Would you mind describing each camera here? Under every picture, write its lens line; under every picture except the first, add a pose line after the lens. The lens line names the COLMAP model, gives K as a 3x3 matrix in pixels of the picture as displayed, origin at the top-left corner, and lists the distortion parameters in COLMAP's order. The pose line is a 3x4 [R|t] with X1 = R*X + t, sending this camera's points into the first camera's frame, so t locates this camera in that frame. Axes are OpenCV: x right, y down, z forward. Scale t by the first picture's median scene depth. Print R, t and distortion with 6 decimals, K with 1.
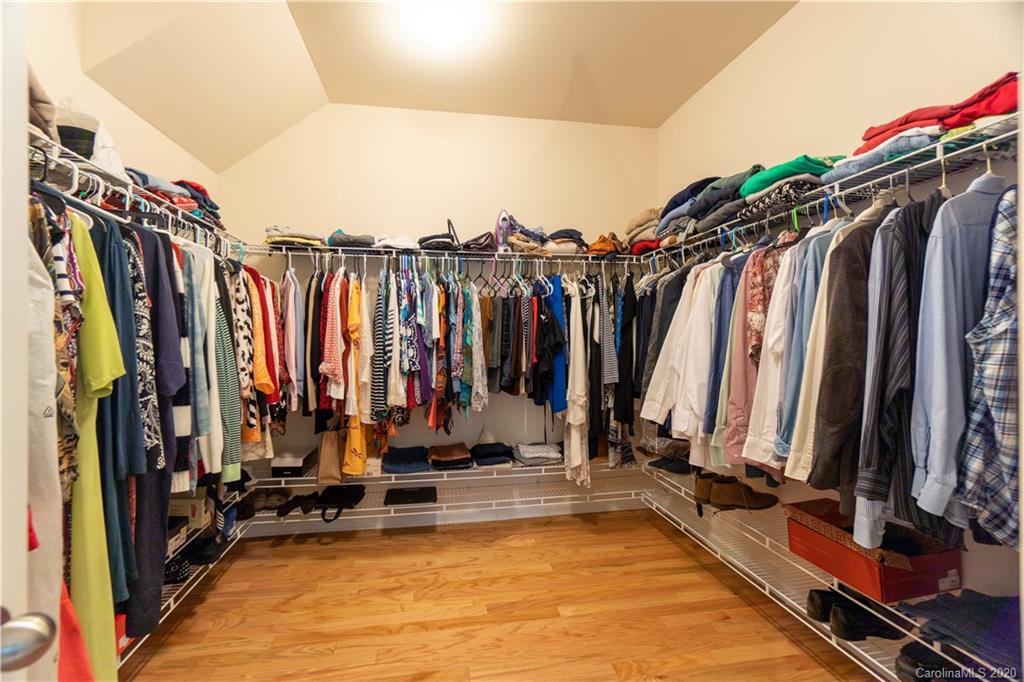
lens RADIAL K [[456.0, 0, 511.0], [0, 456.0, 342.2], [0, 0, 1]] dist [-0.009187, 0.002166]
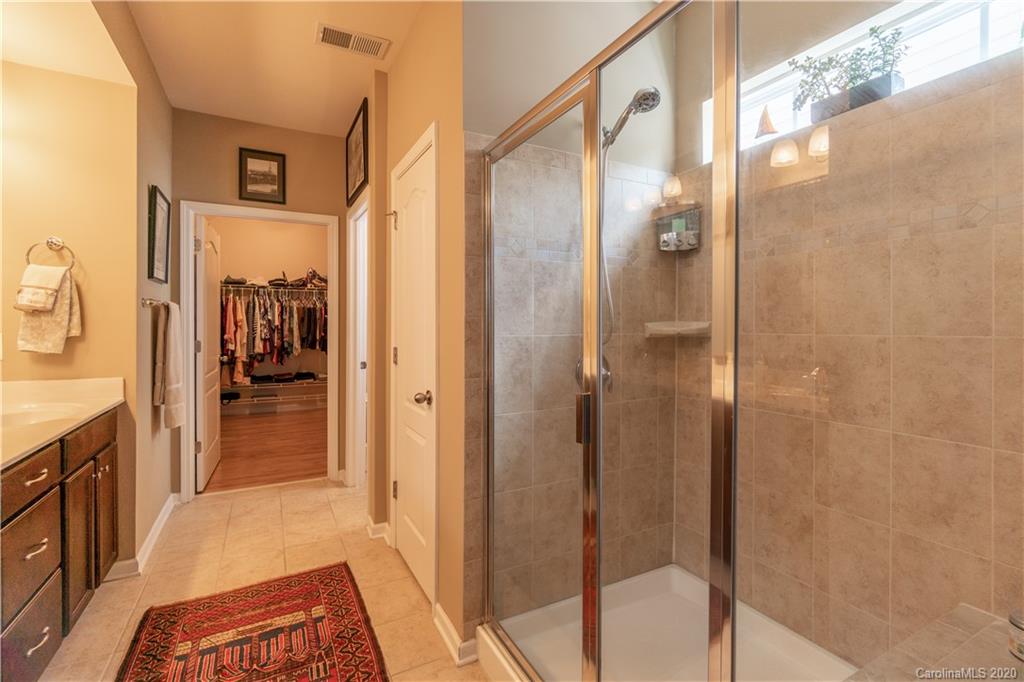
lens RADIAL K [[456.0, 0, 511.6], [0, 456.0, 331.6], [0, 0, 1]] dist [-0.009187, 0.002166]
pose [[0.953222, 0.000985, 0.302271, 0.280122], [-0.002202, 0.999991, 0.003685, 0.014057], [-0.302264, -0.004178, 0.953215, -1.599153]]
